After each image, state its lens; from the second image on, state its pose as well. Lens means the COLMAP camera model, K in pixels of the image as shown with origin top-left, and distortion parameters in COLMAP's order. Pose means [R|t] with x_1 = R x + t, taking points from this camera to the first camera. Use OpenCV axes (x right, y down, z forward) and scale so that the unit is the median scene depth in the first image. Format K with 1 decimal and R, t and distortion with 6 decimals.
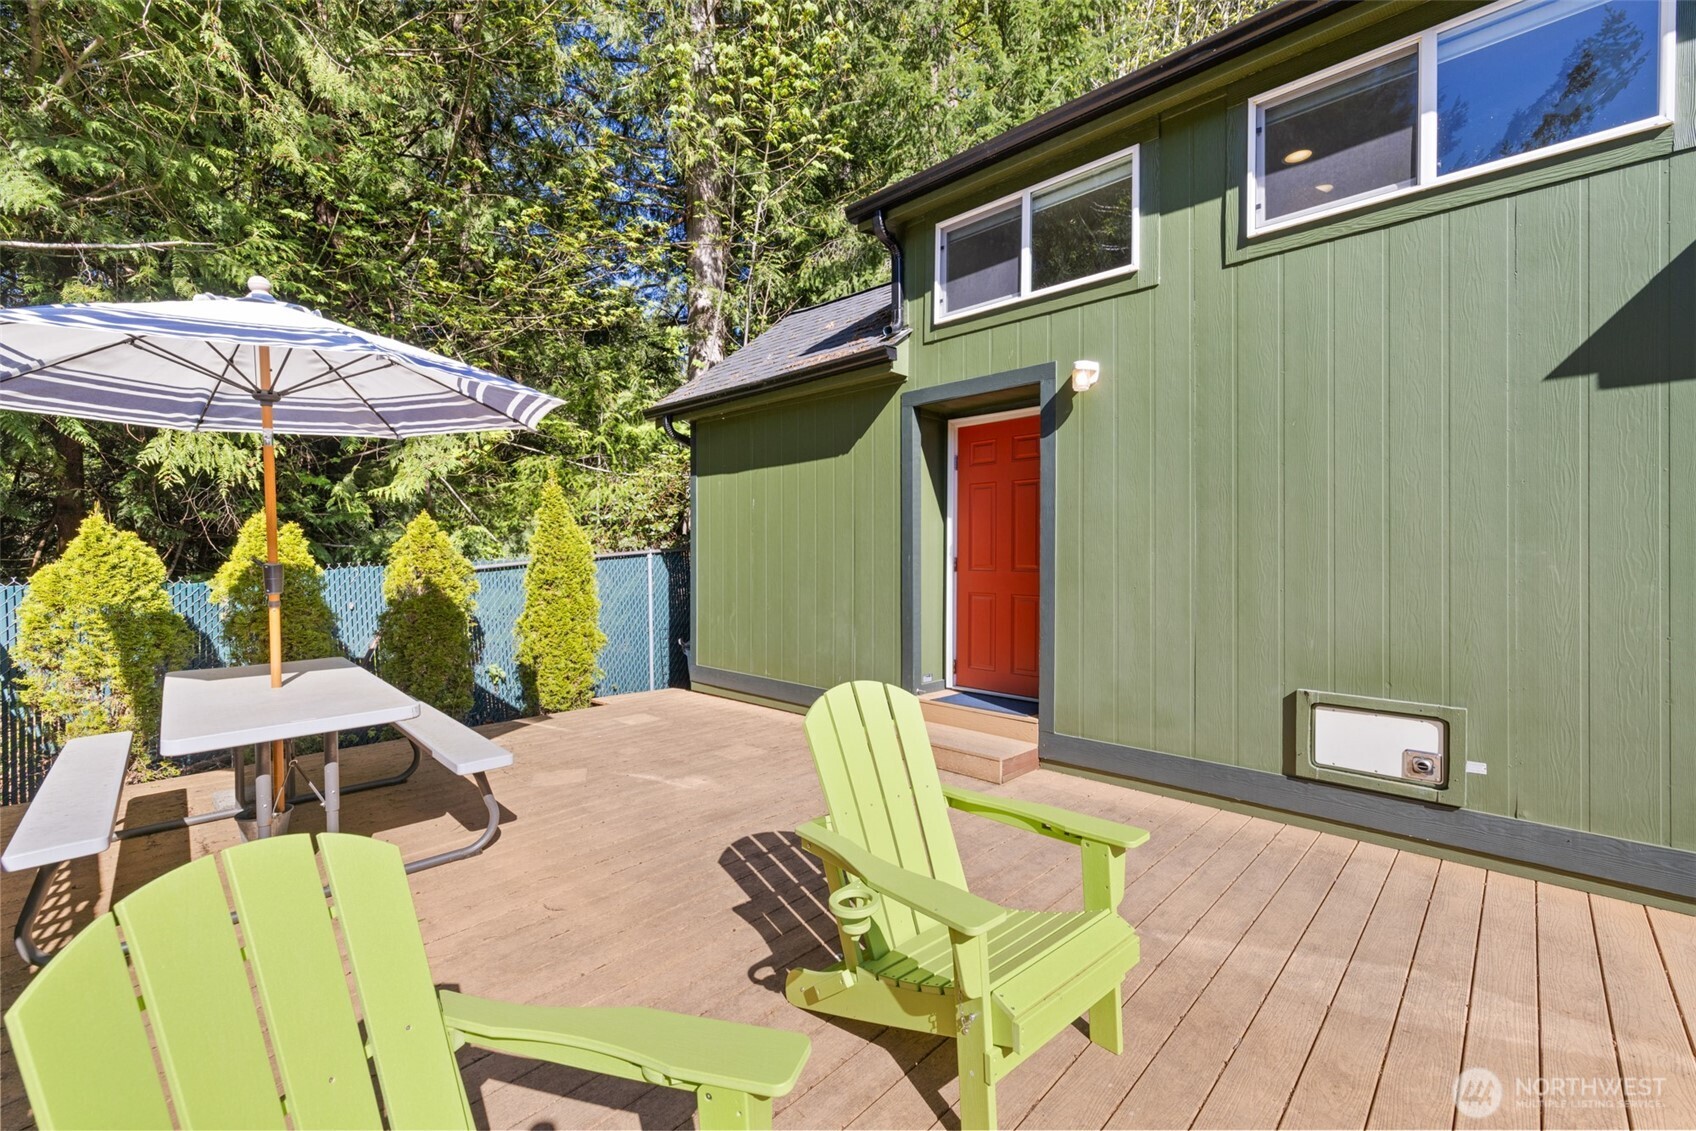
lens RADIAL K [[725.4, 0, 836.2], [0, 725.4, 539.6], [0, 0, 1]] dist [-0.000323, 0.000299]
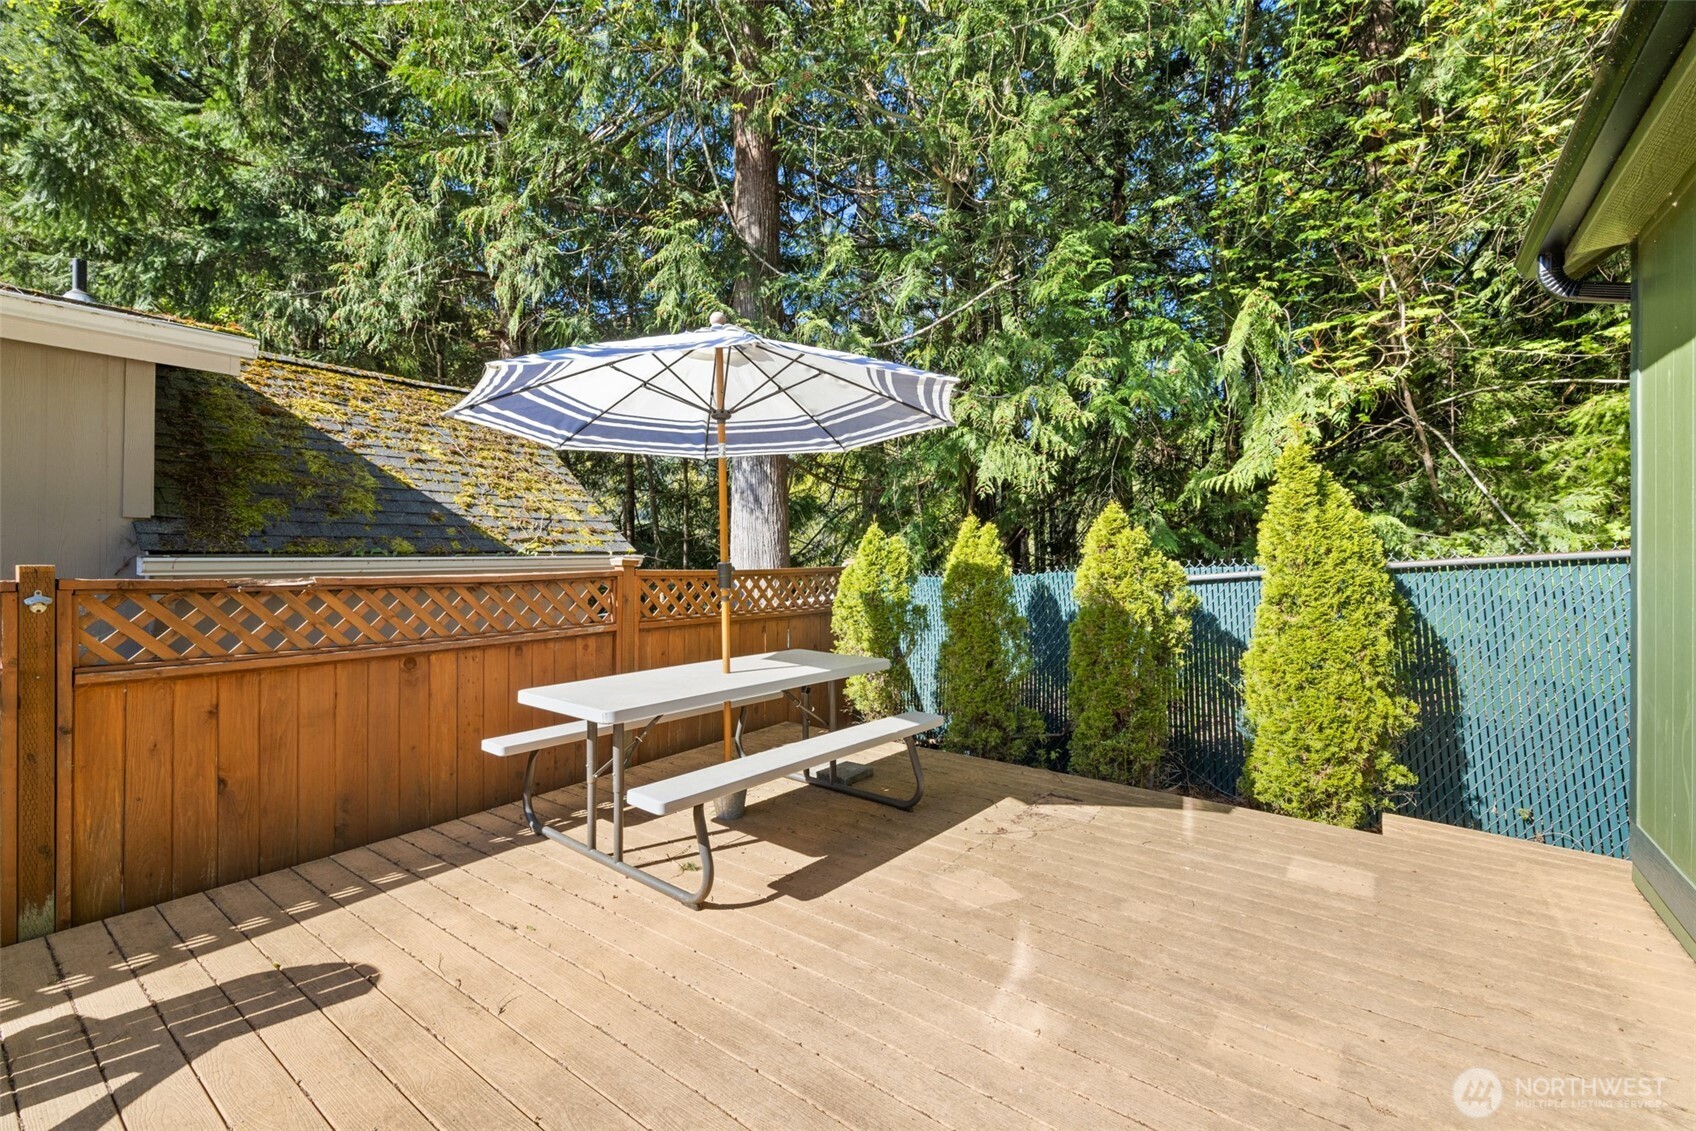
lens RADIAL K [[725.4, 0, 836.2], [0, 725.4, 539.6], [0, 0, 1]] dist [-0.000323, 0.000299]
pose [[0.112630, -0.011881, -0.993566, 0.298128], [0.012316, 0.999868, -0.010560, 0.013854], [0.993561, -0.011047, 0.112761, 0.877298]]
